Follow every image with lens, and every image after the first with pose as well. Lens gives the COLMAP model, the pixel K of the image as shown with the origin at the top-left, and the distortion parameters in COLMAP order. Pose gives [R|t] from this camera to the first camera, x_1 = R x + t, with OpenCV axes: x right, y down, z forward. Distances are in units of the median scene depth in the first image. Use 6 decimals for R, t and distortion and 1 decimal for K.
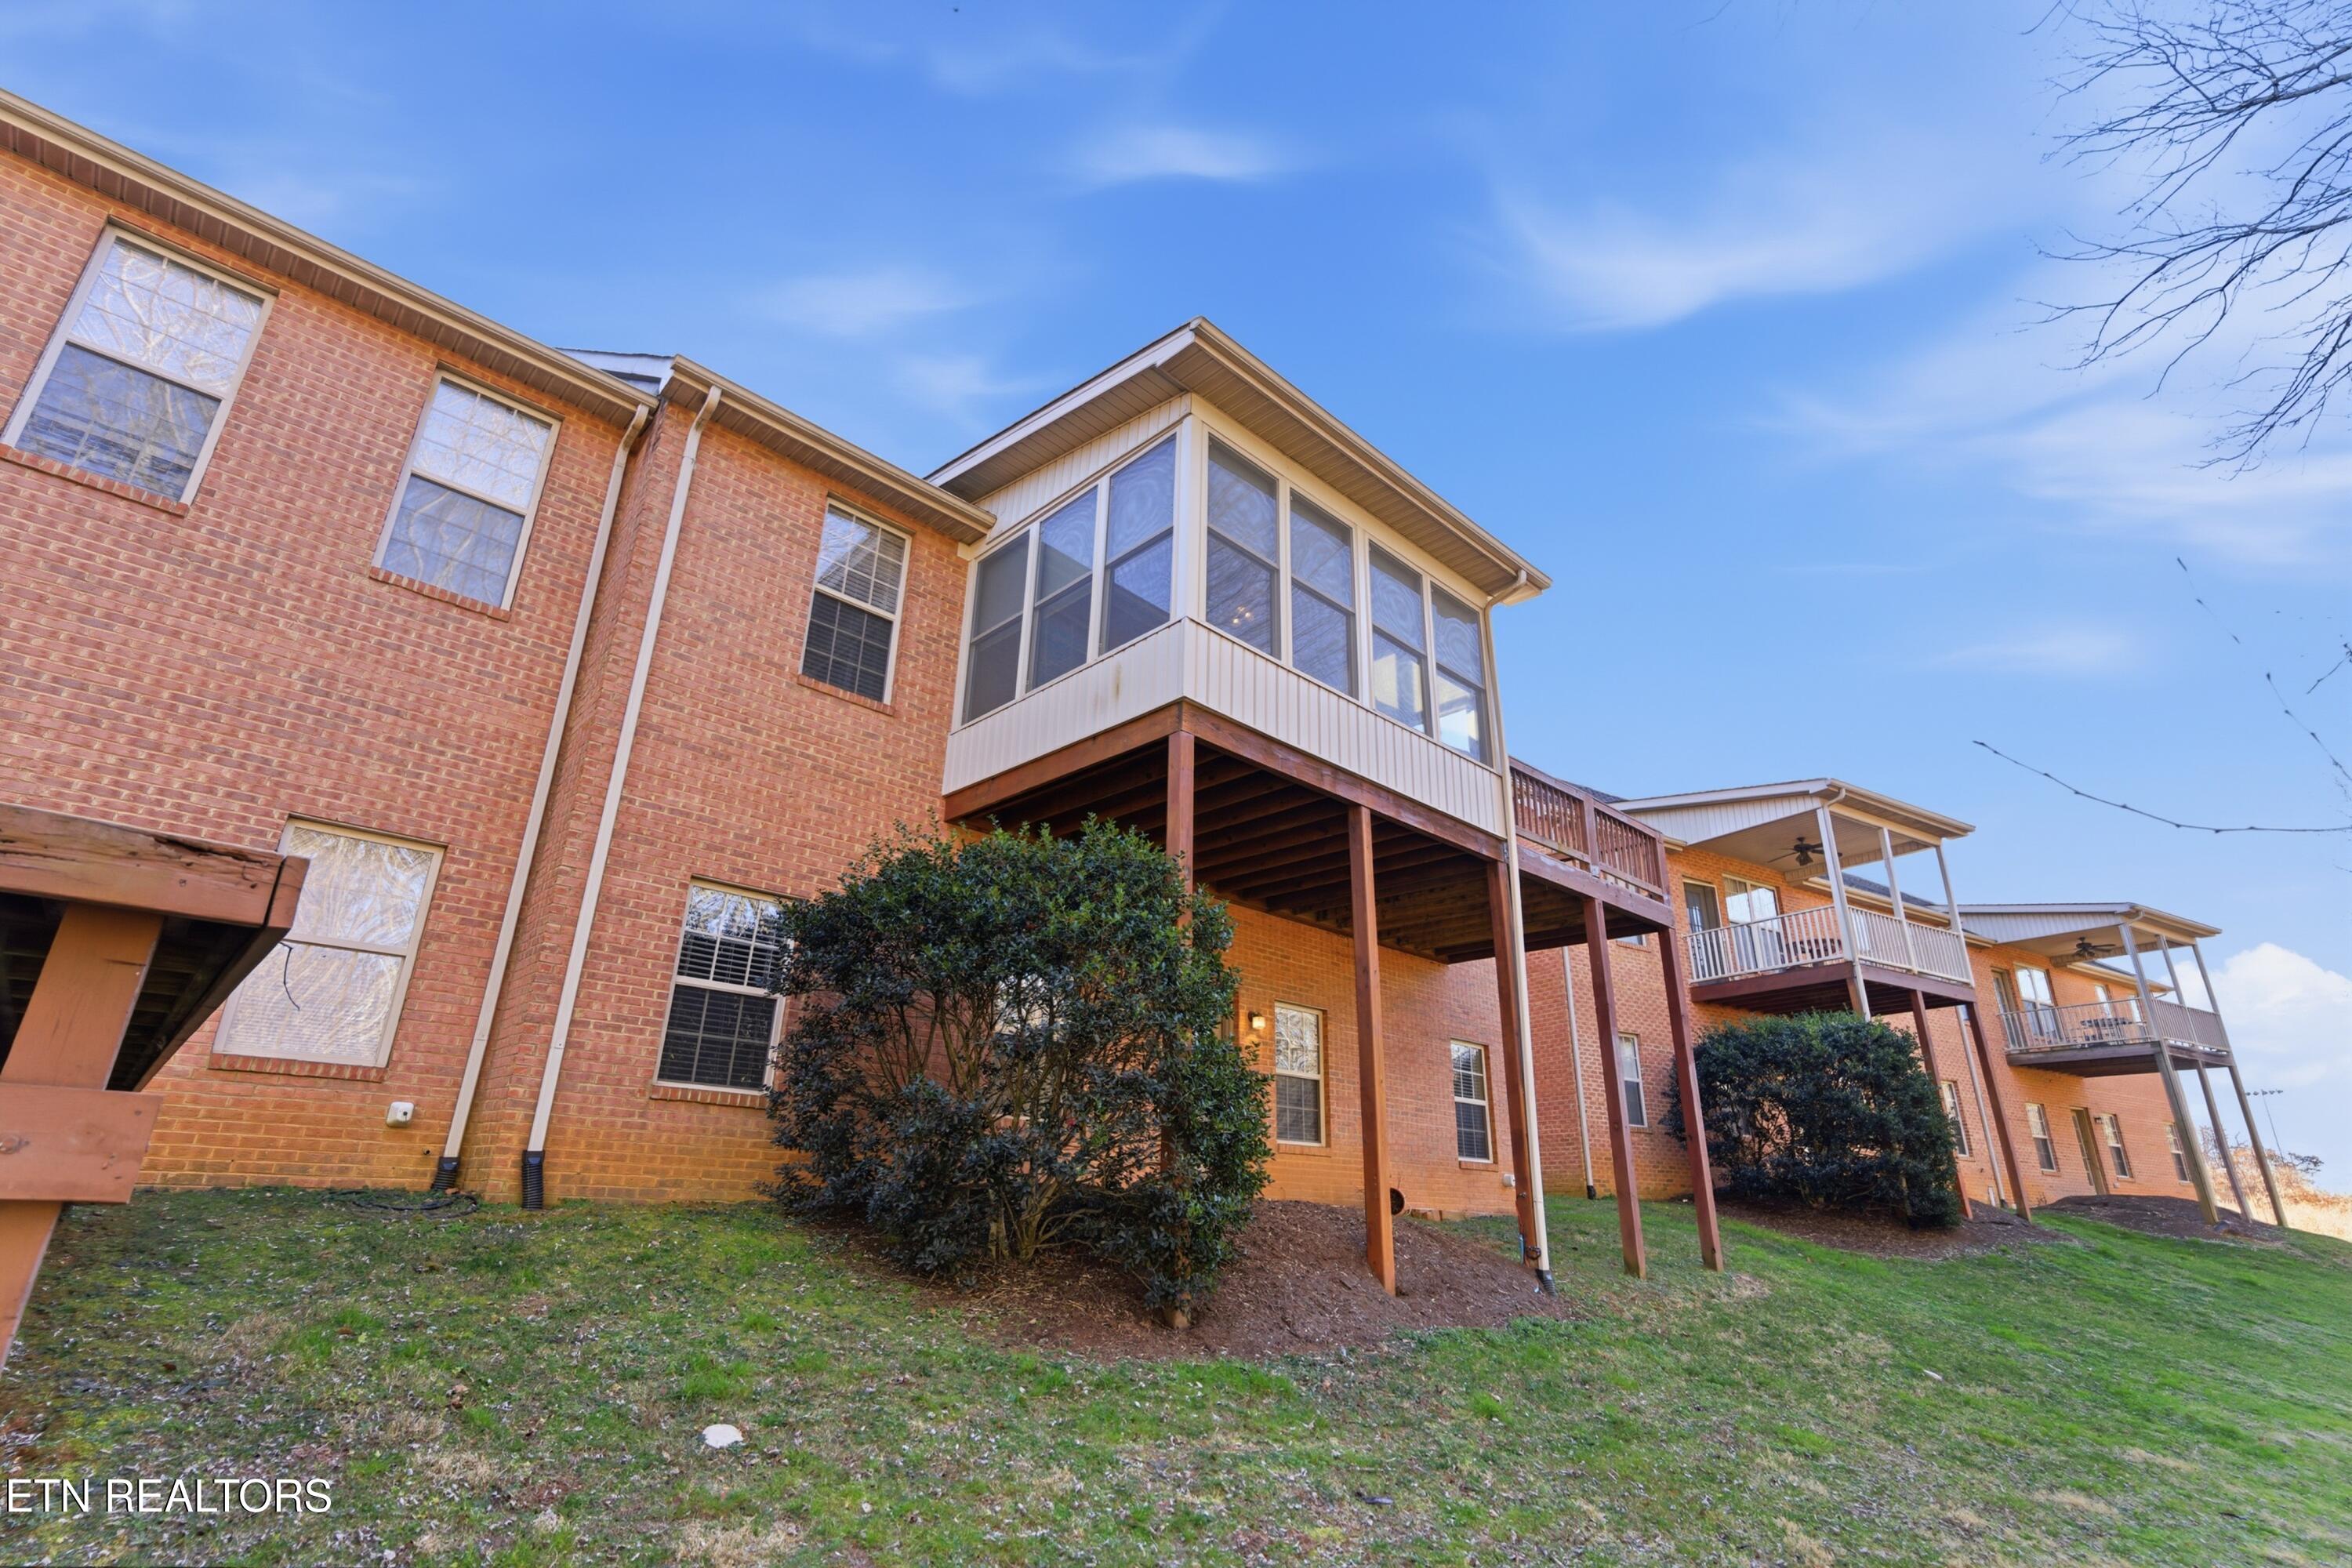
lens RADIAL K [[1123.2, 0, 1176.0], [0, 1123.2, 784.0], [0, 0, 1]] dist [0.001444, -0.000030]
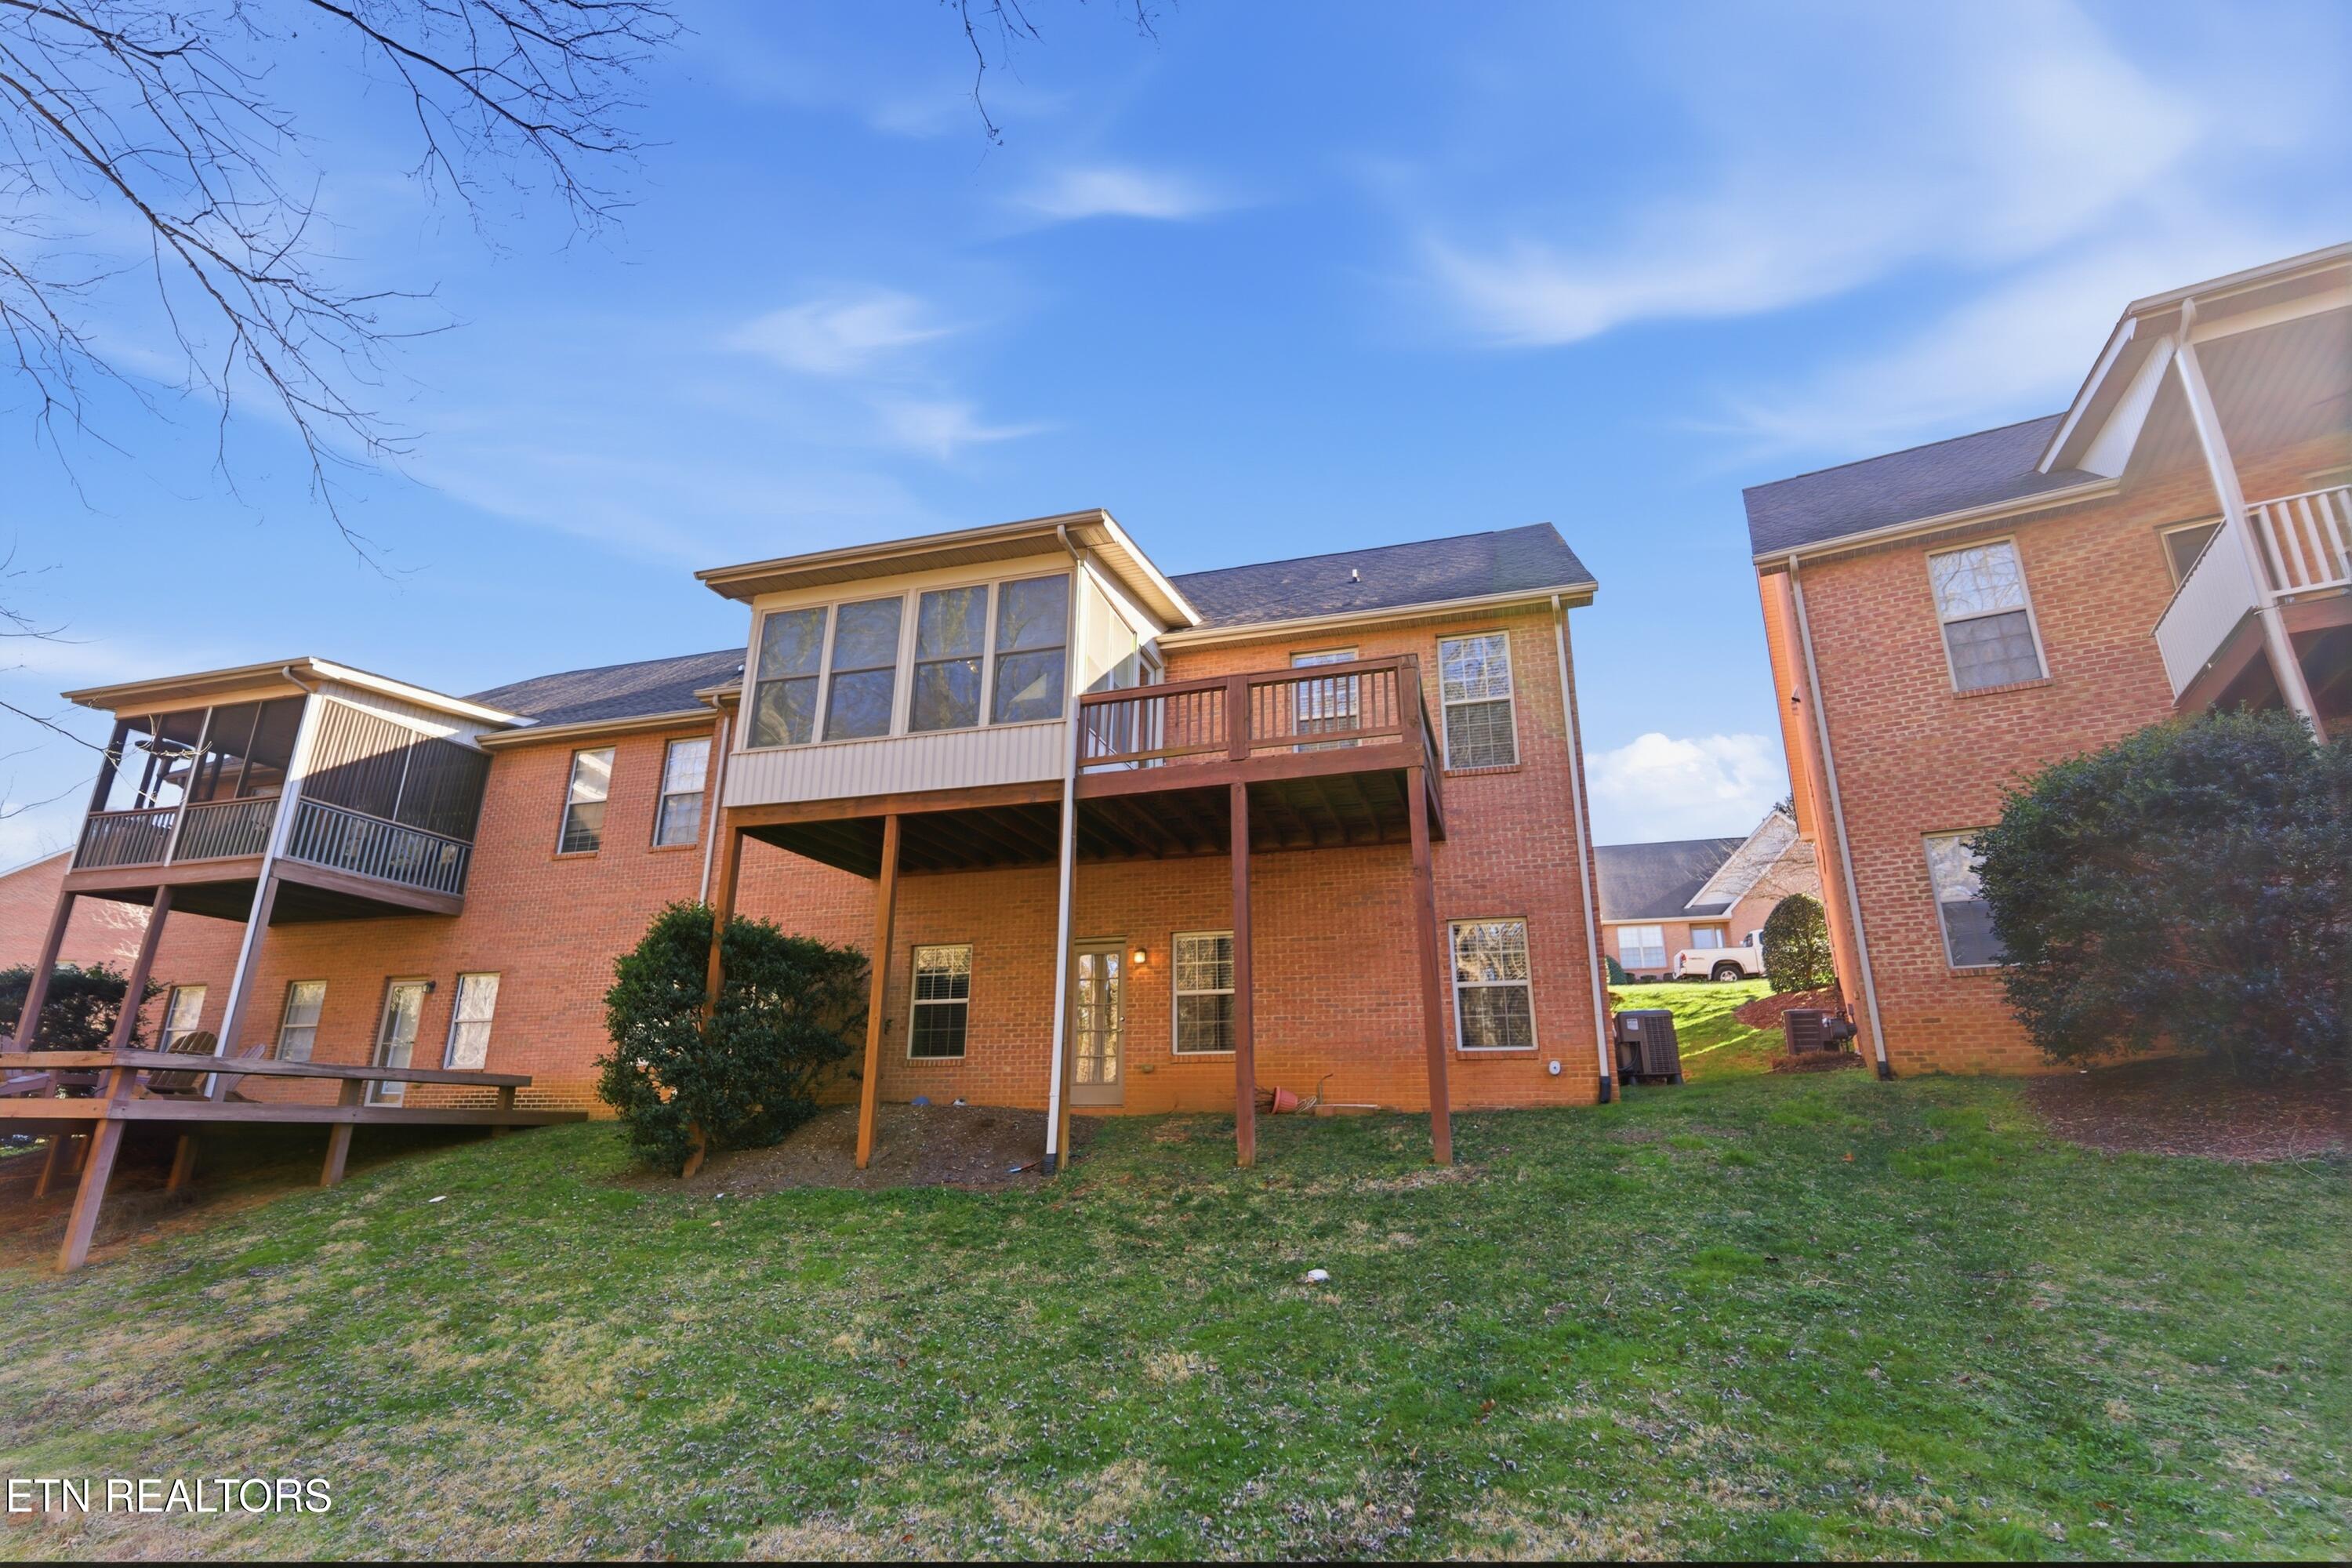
lens RADIAL K [[1123.2, 0, 1176.0], [0, 1123.2, 784.0], [0, 0, 1]] dist [0.001444, -0.000030]
pose [[0.481054, -0.276966, -0.831792, 1.465970], [0.316911, 0.939563, -0.129572, 0.269246], [0.817408, -0.201273, 0.539754, 0.550647]]
